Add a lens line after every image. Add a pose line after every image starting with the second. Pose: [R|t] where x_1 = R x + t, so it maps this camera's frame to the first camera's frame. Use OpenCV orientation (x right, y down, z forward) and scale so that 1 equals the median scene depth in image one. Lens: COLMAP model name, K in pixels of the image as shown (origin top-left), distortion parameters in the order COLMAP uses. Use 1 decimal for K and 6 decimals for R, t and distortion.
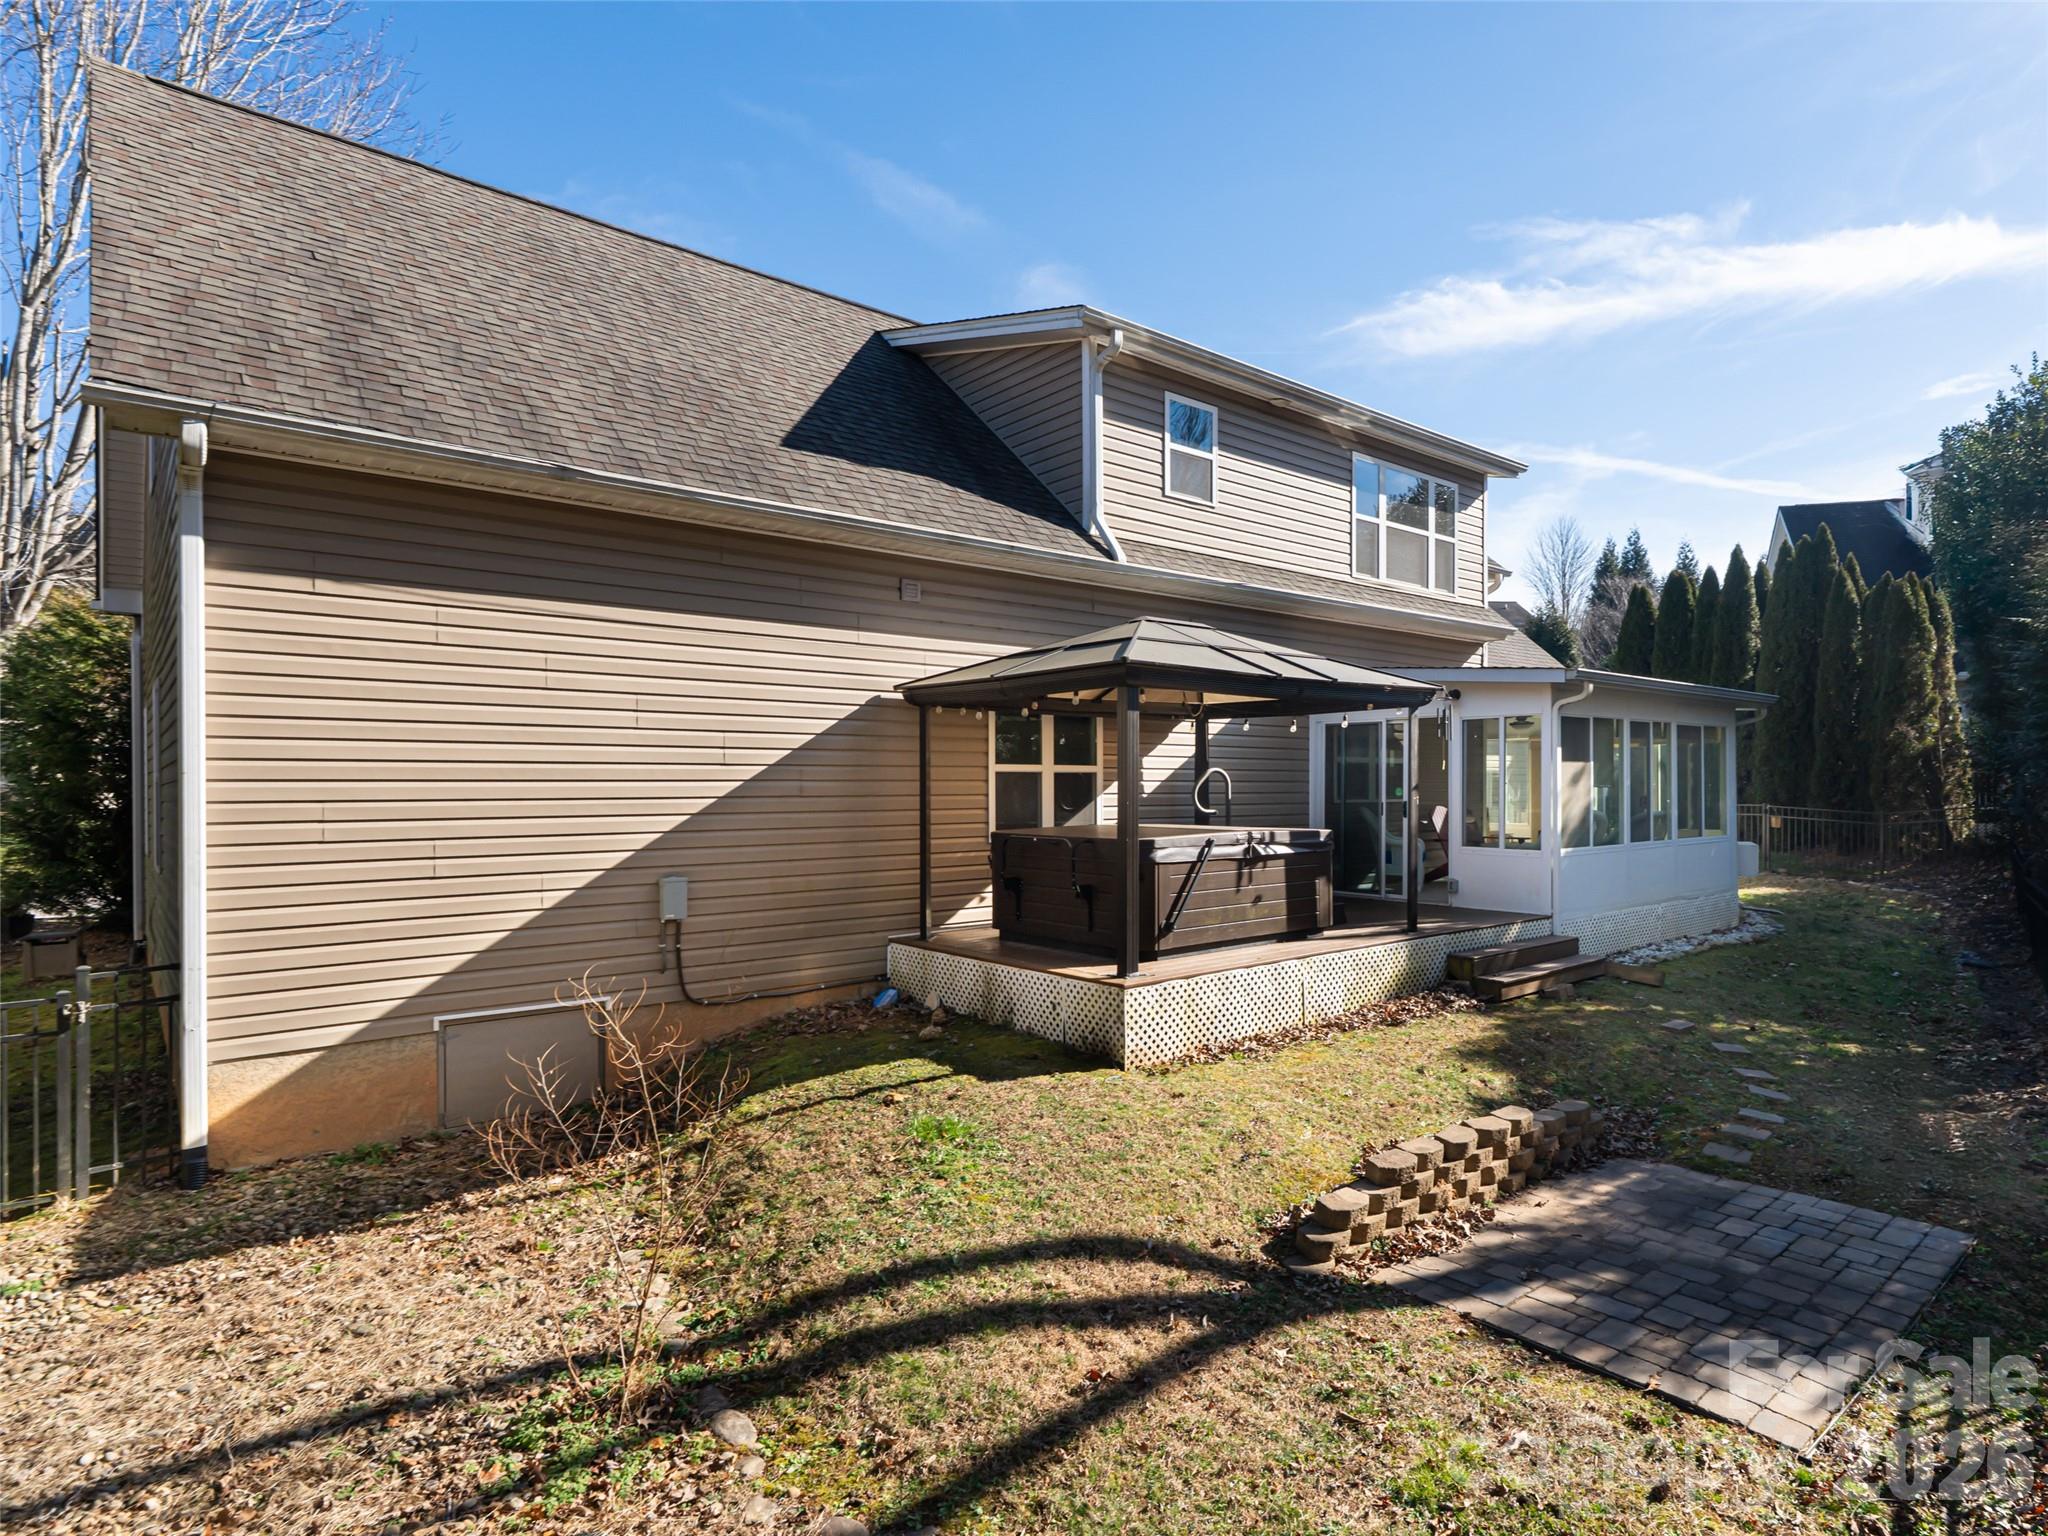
lens RADIAL K [[1110.0, 0, 1024.0], [0, 1110.0, 768.0], [0, 0, 1]] dist [0.042172, 0.000140]
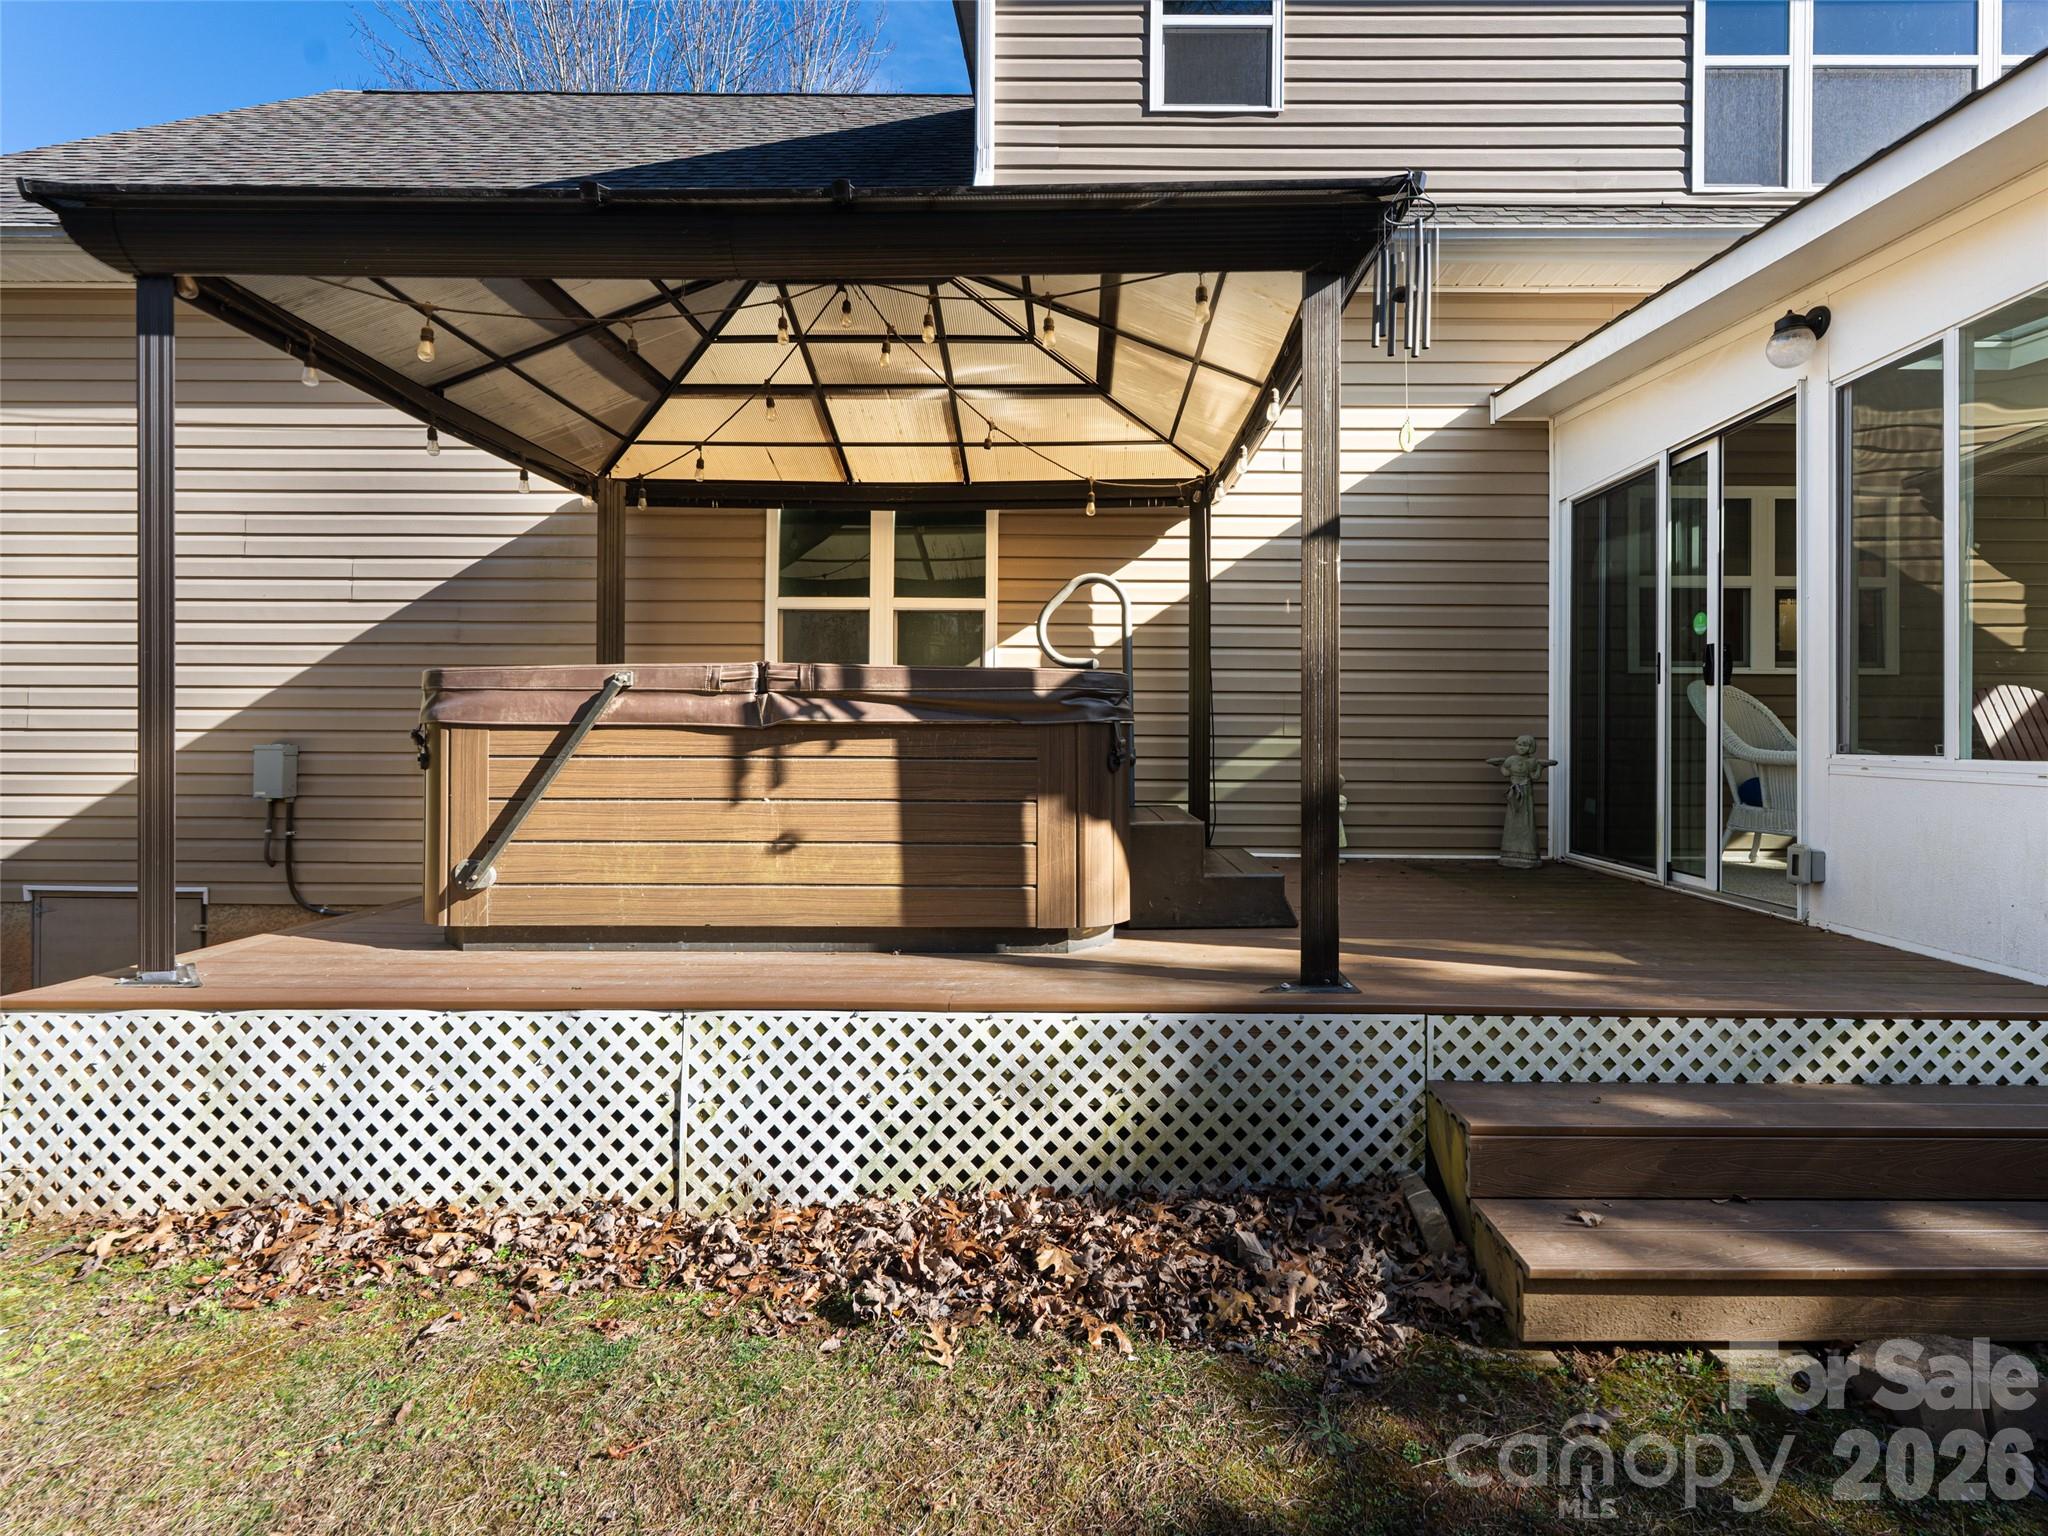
lens RADIAL K [[913.5, 0, 1021.3], [0, 913.5, 708.8], [0, 0, 1]] dist [0.009281, 0.000057]
pose [[0.783311, -0.003966, -0.621617, 0.464888], [-0.001348, 0.999966, -0.008079, 0.073601], [0.621628, 0.007166, 0.783280, 0.778175]]
